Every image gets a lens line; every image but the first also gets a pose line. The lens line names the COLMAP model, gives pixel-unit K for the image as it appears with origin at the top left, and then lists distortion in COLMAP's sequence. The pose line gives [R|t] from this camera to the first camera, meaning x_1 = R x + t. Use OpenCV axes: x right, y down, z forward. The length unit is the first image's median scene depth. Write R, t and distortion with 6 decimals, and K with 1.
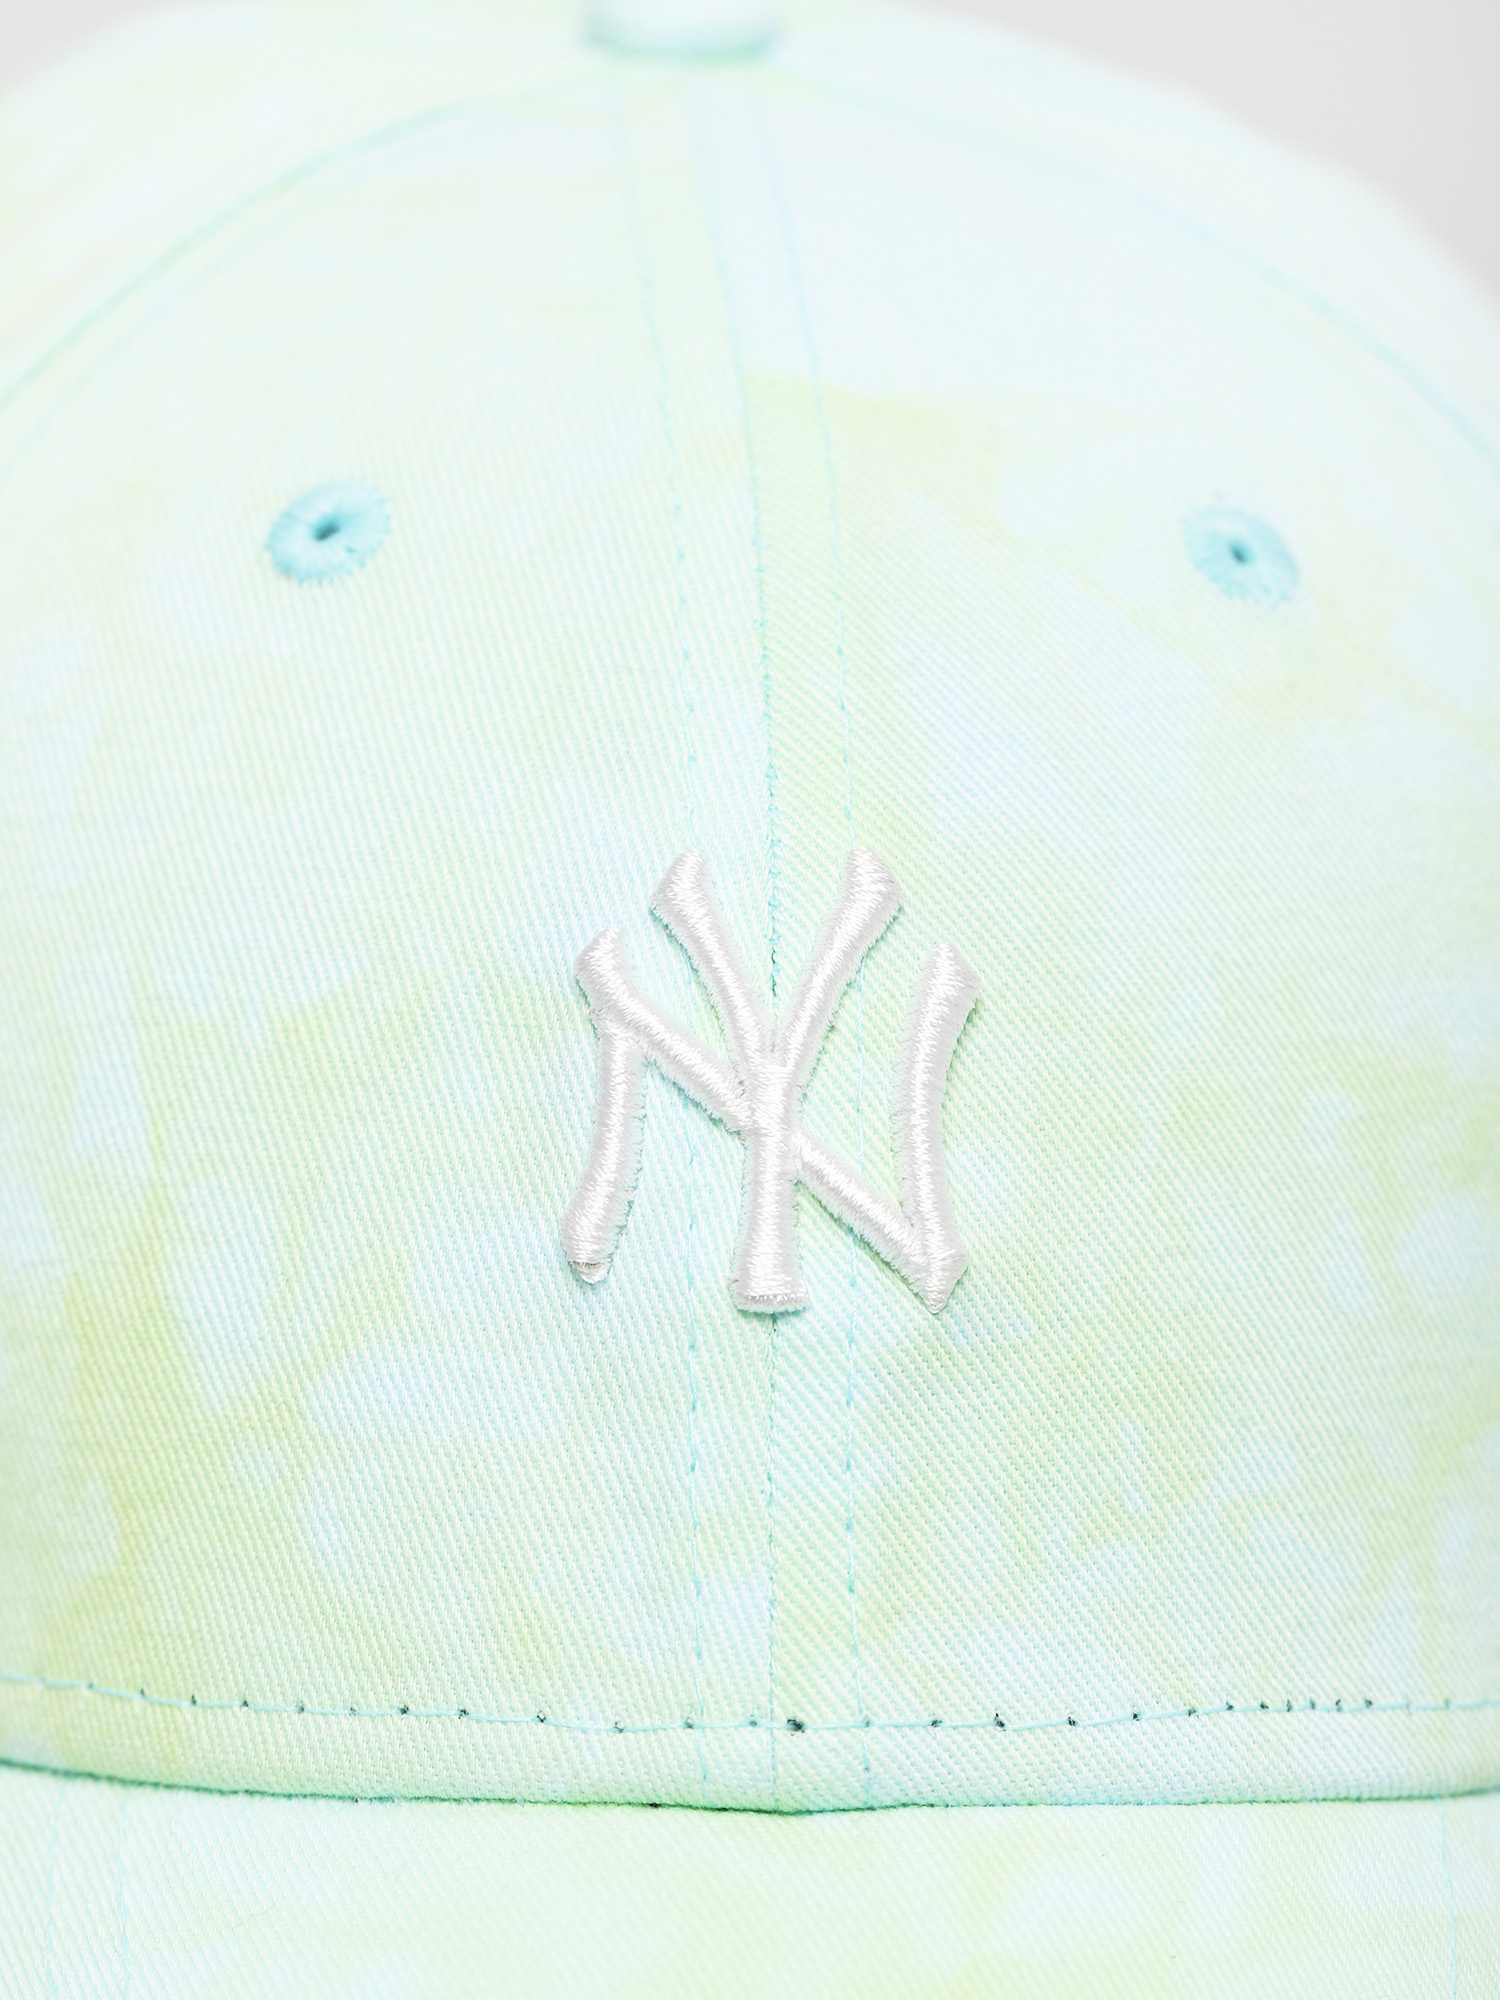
lens RADIAL K [[6490.6, 0, 750.0], [0, 6490.6, 1000.0], [0, 0, 1]] dist [0.177654, 0.112714]
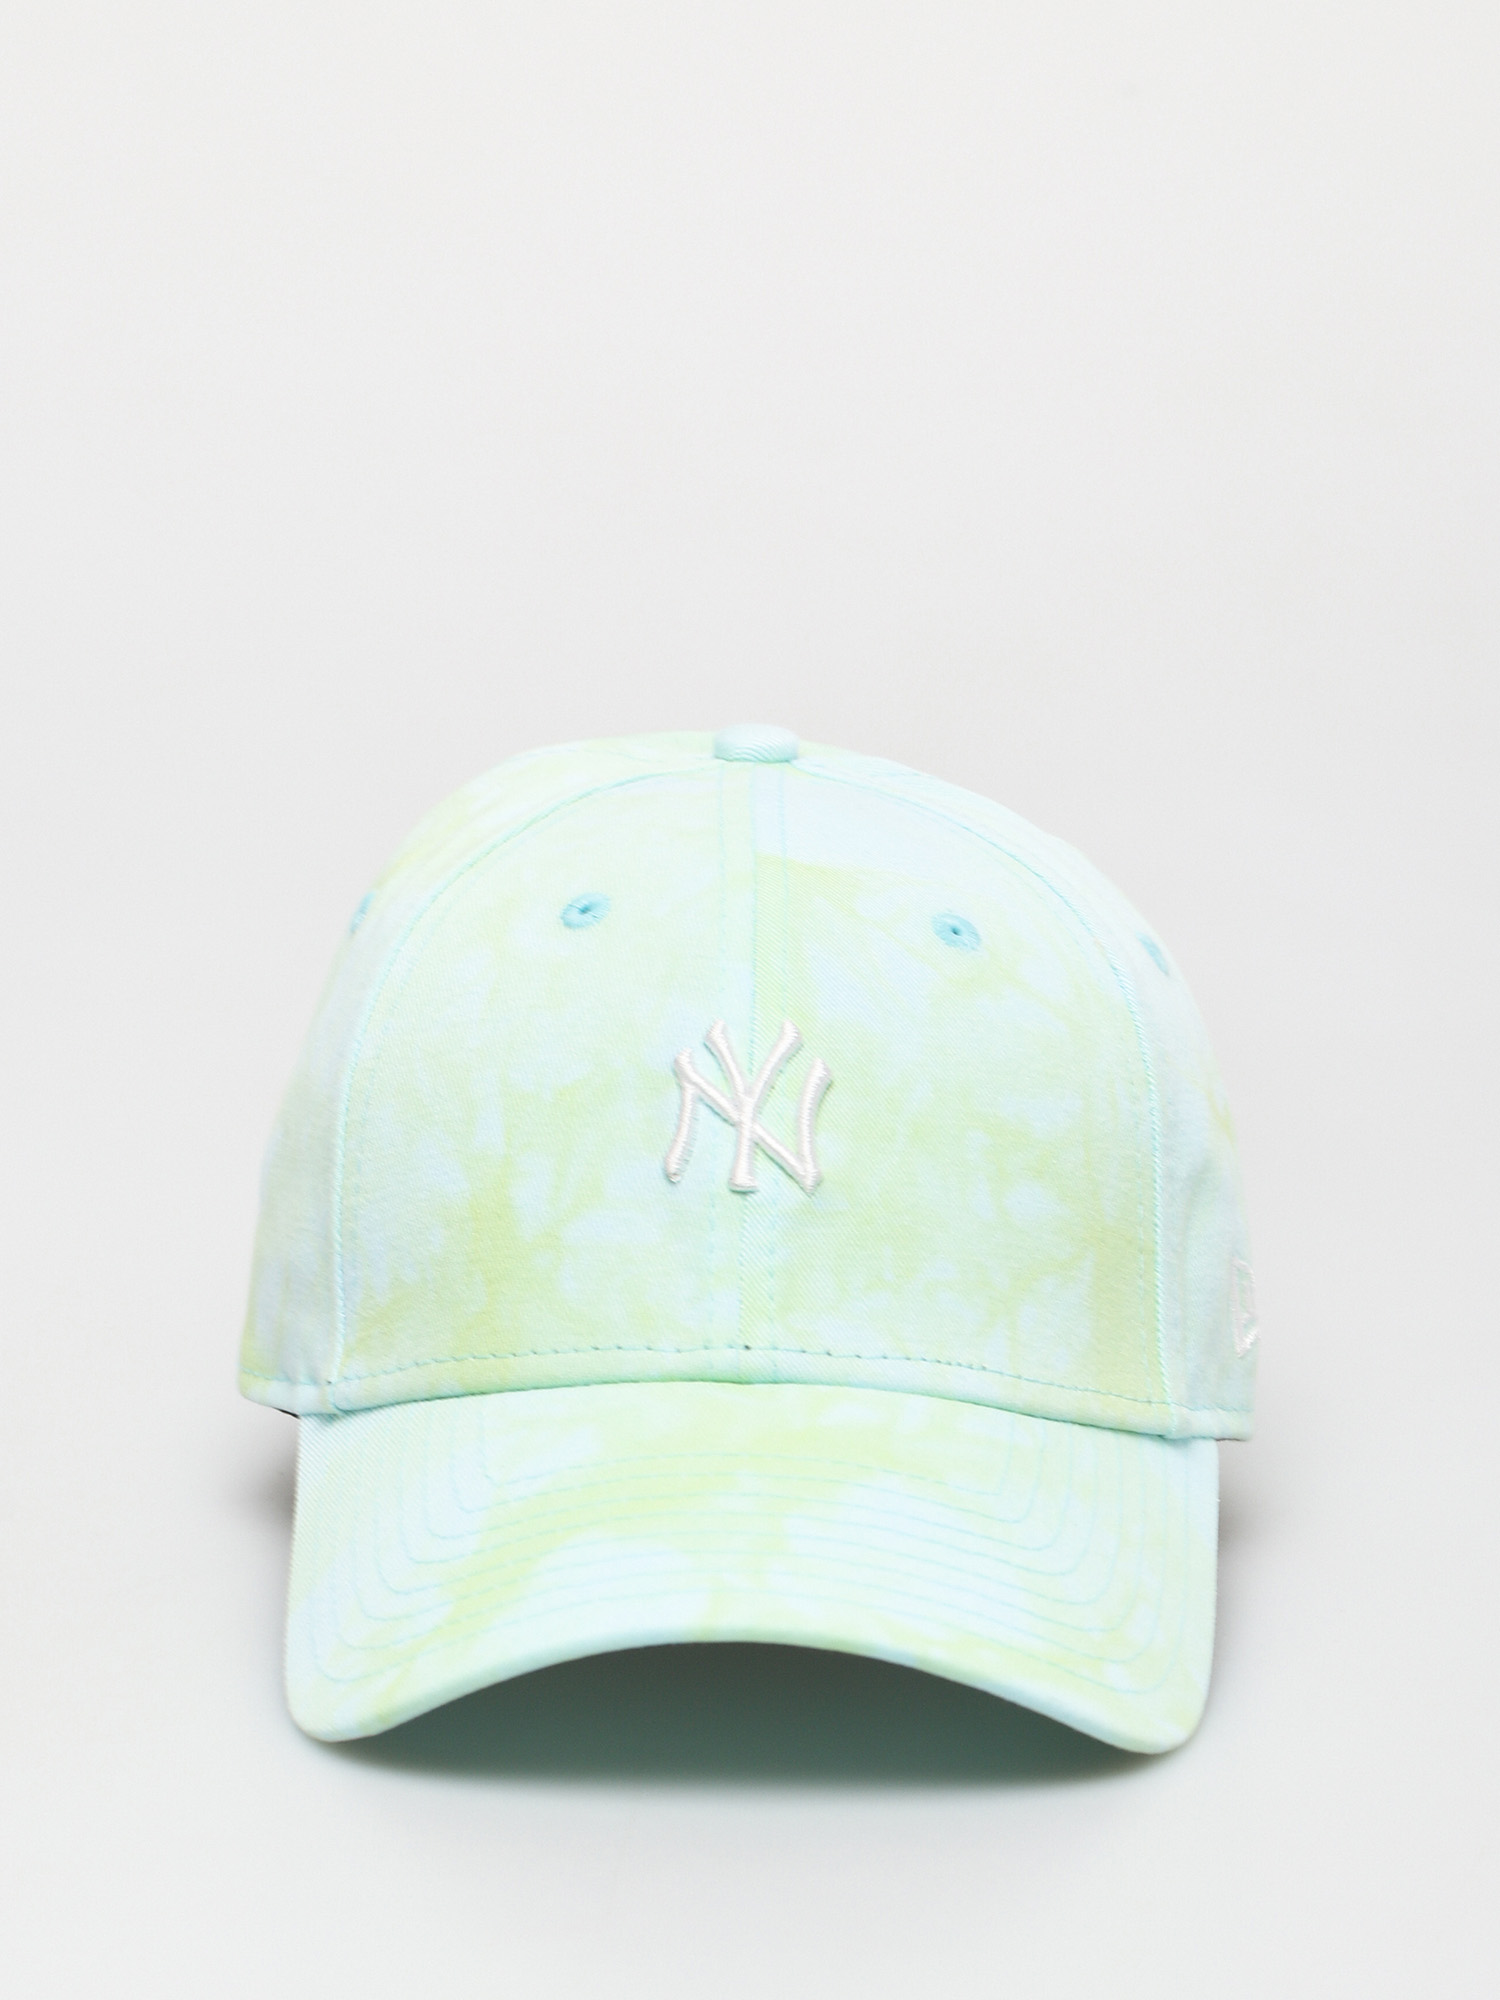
lens RADIAL K [[6490.6, 0, 750.0], [0, 6490.6, 1000.0], [0, 0, 1]] dist [0.177654, 0.112714]
pose [[0.997417, 0.016277, -0.069958, 0.181386], [-0.029771, 0.980068, -0.196418, 0.471184], [0.065366, 0.197993, 0.978021, -1.494810]]
